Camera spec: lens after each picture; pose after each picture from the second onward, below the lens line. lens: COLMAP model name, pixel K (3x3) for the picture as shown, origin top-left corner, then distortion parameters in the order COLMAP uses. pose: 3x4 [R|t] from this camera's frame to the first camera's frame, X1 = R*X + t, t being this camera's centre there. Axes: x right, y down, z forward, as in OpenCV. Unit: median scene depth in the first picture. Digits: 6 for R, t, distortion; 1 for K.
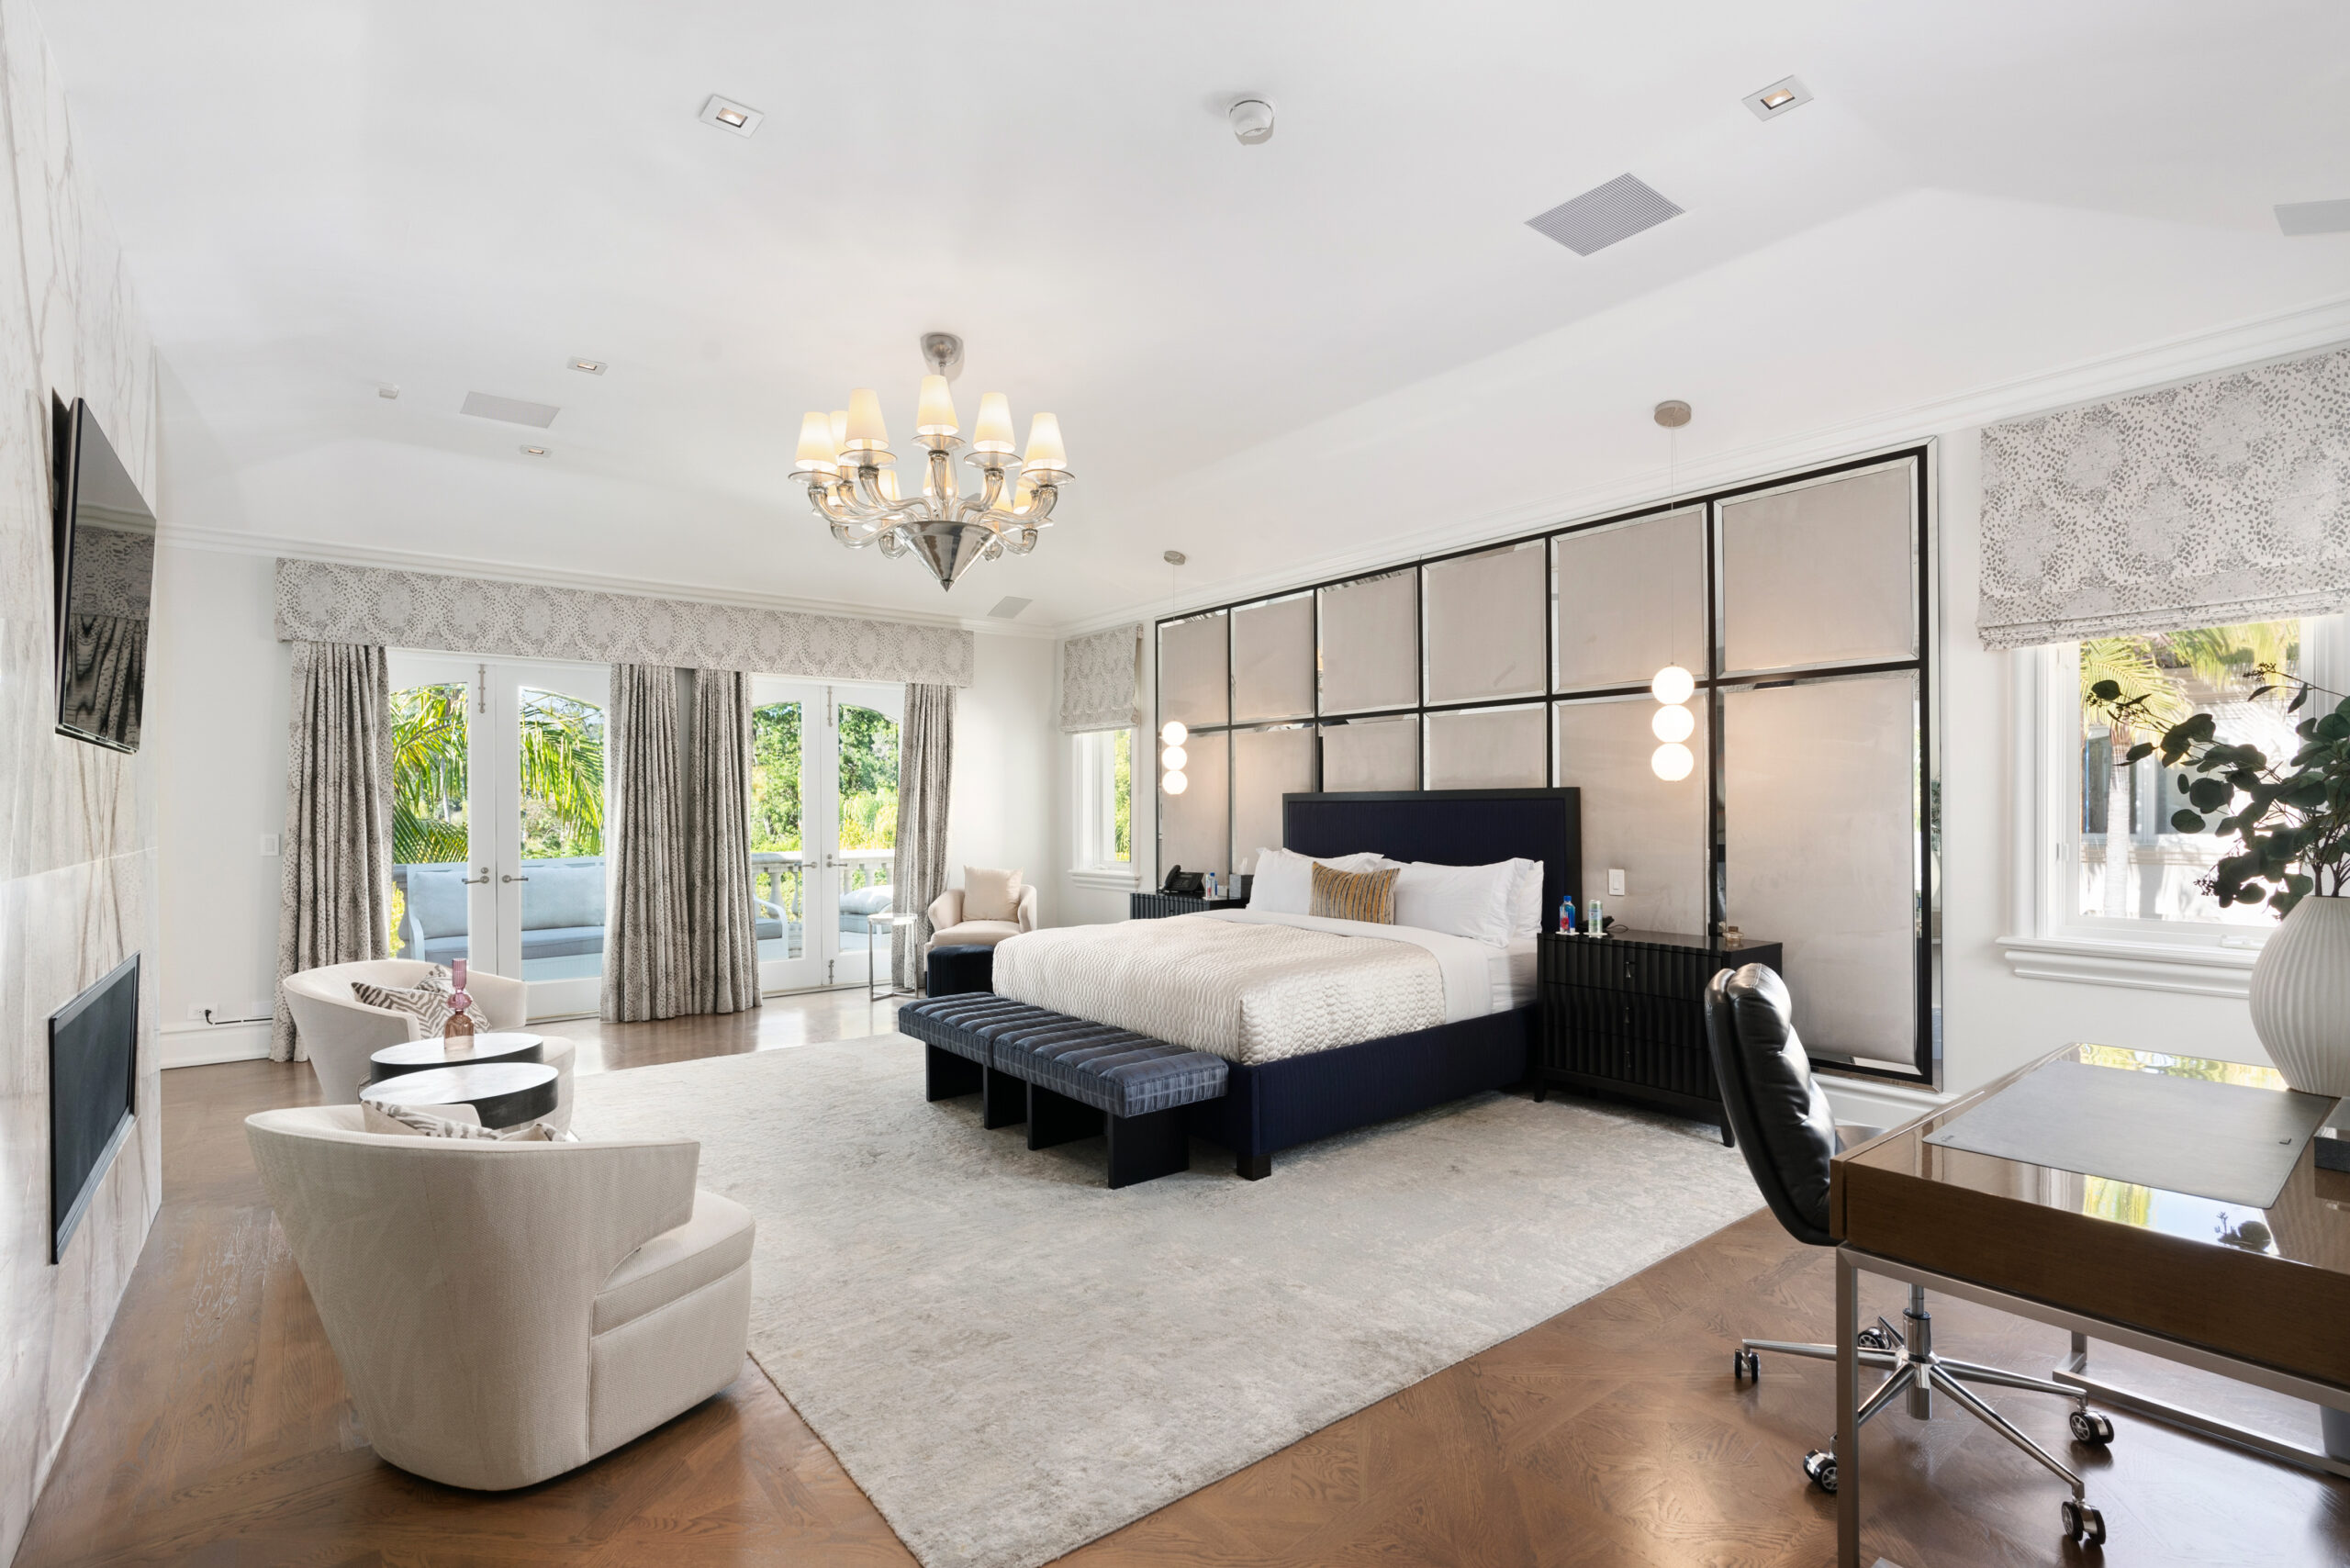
lens RADIAL K [[1095.9, 0, 1177.5], [0, 1095.9, 807.2], [0, 0, 1]] dist [-0.019603, 0.000058]
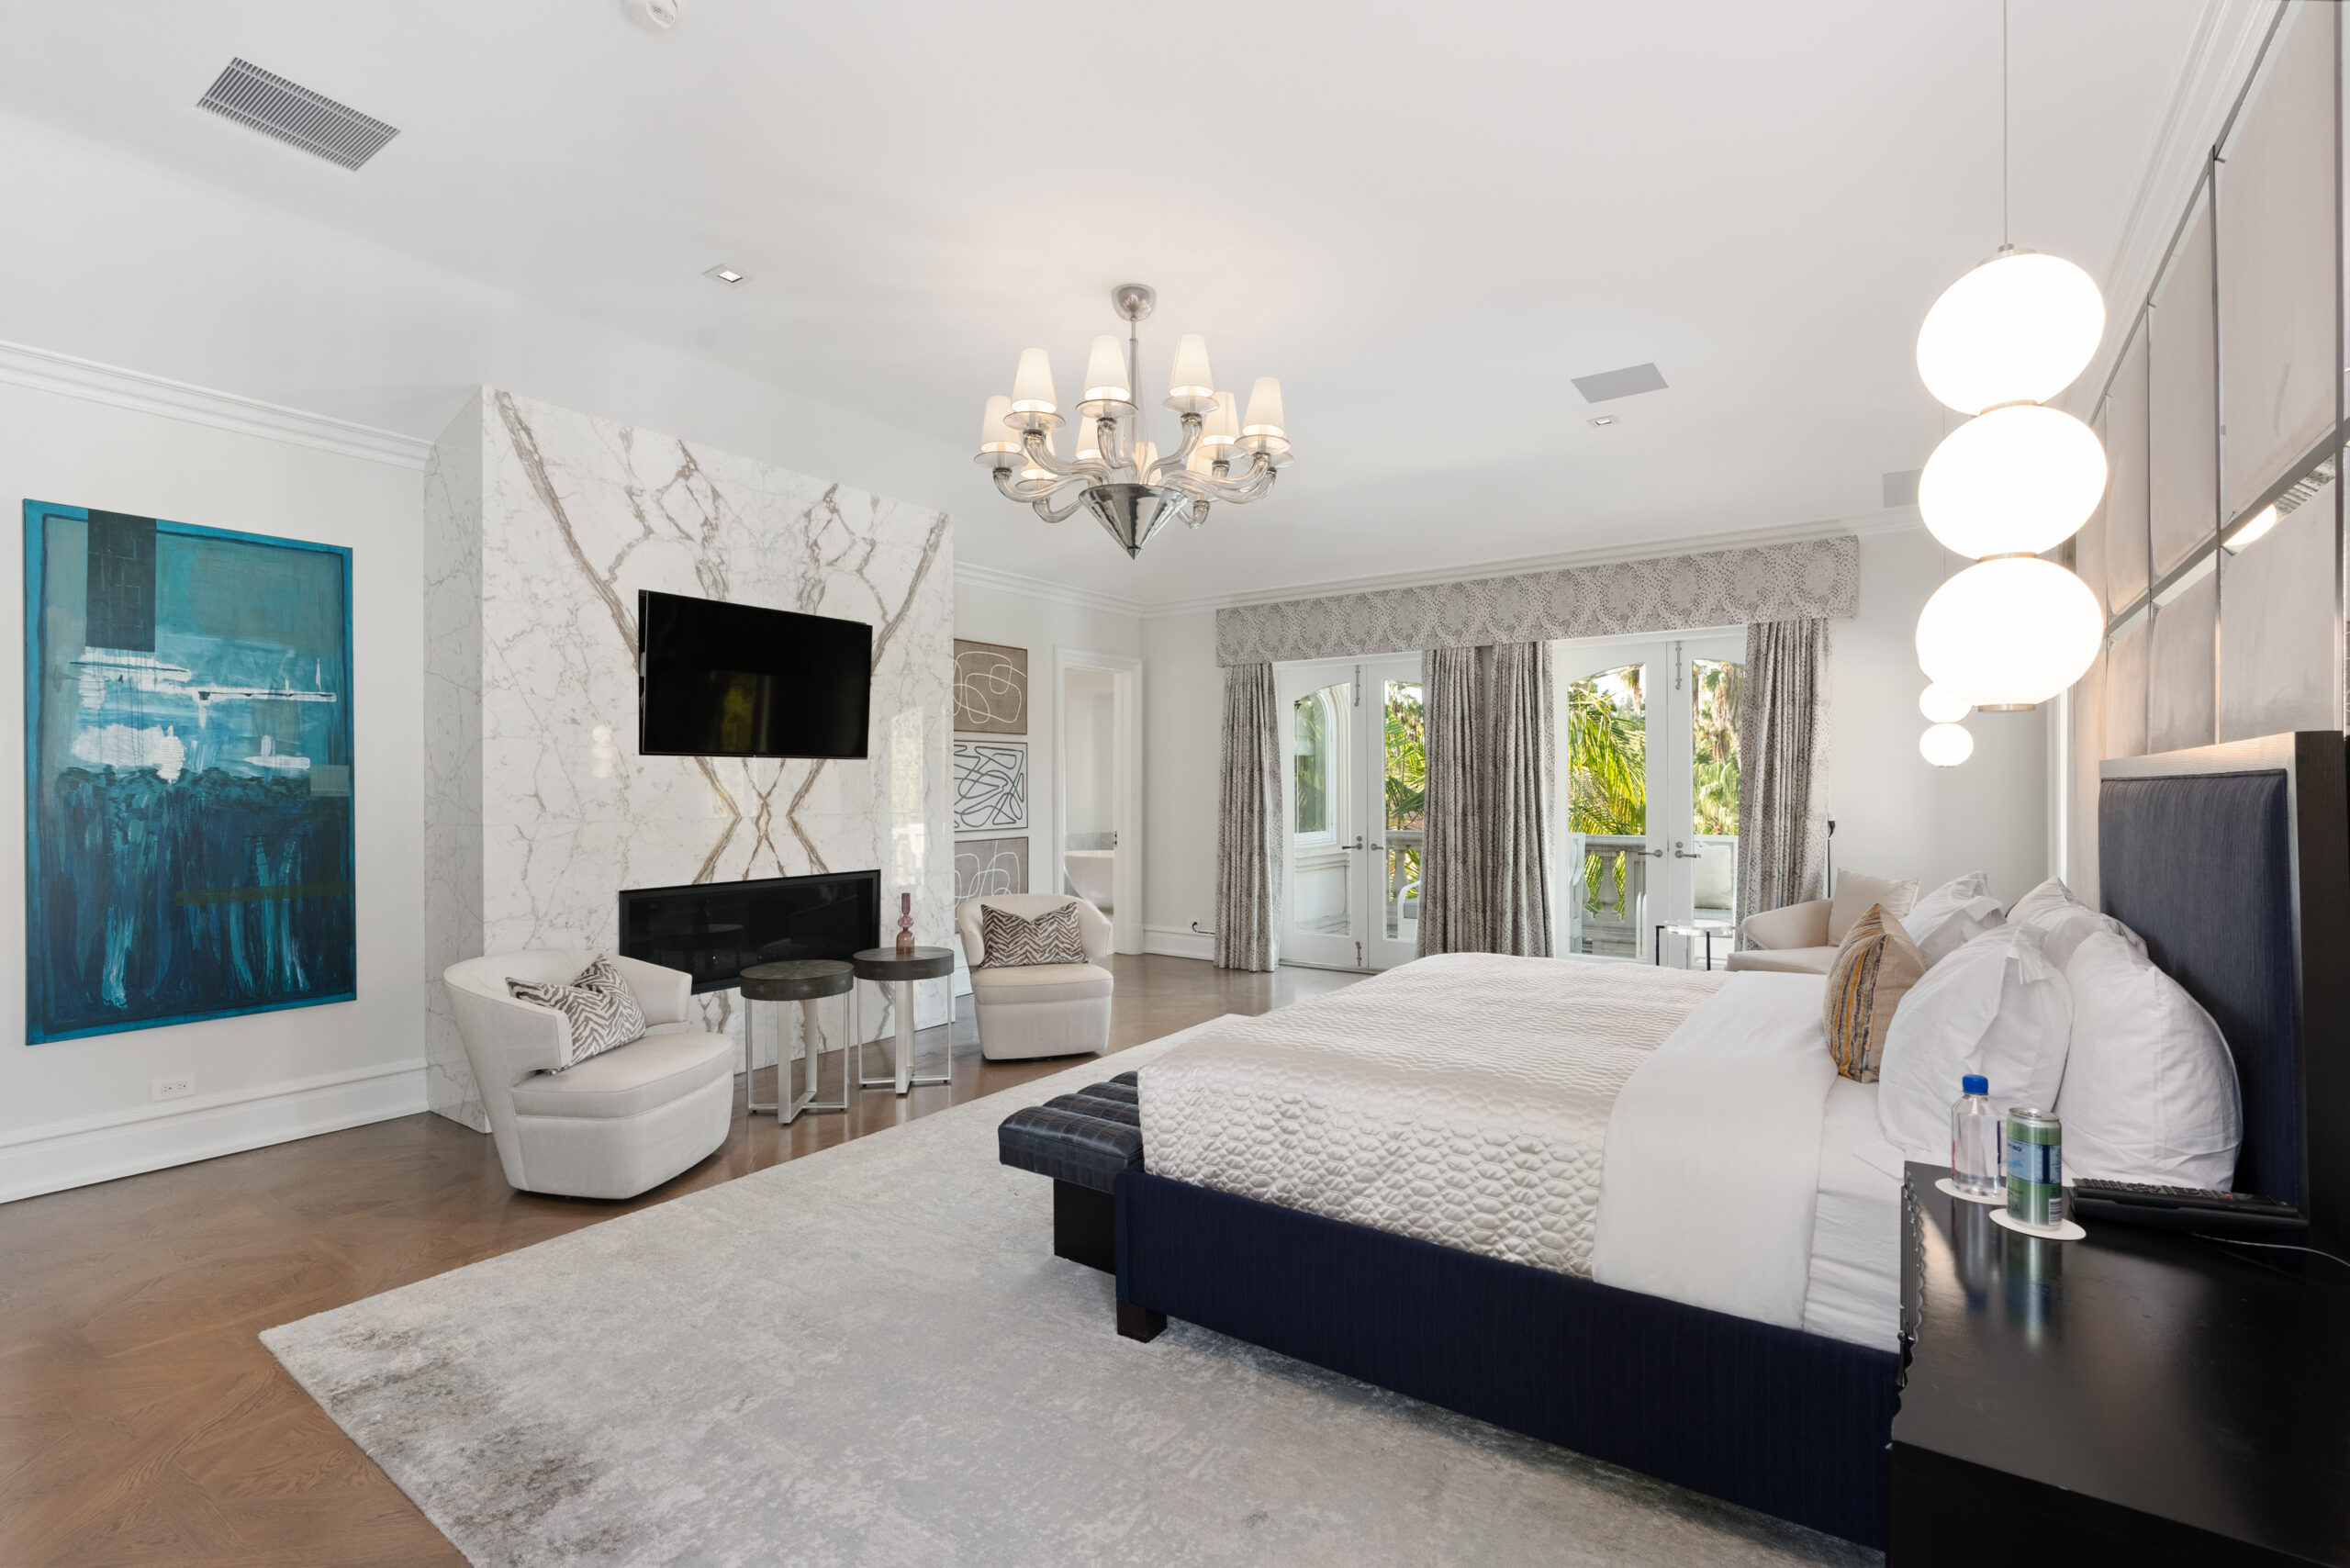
lens RADIAL K [[1054.3, 0, 1175.0], [0, 1054.3, 784.0], [0, 0, 1]] dist [0.002952, 0.000136]
pose [[0.294550, 0.001611, -0.955635, 0.445760], [0.003458, 0.999990, 0.002752, -0.006219], [0.955630, -0.004116, 0.294541, 0.516463]]
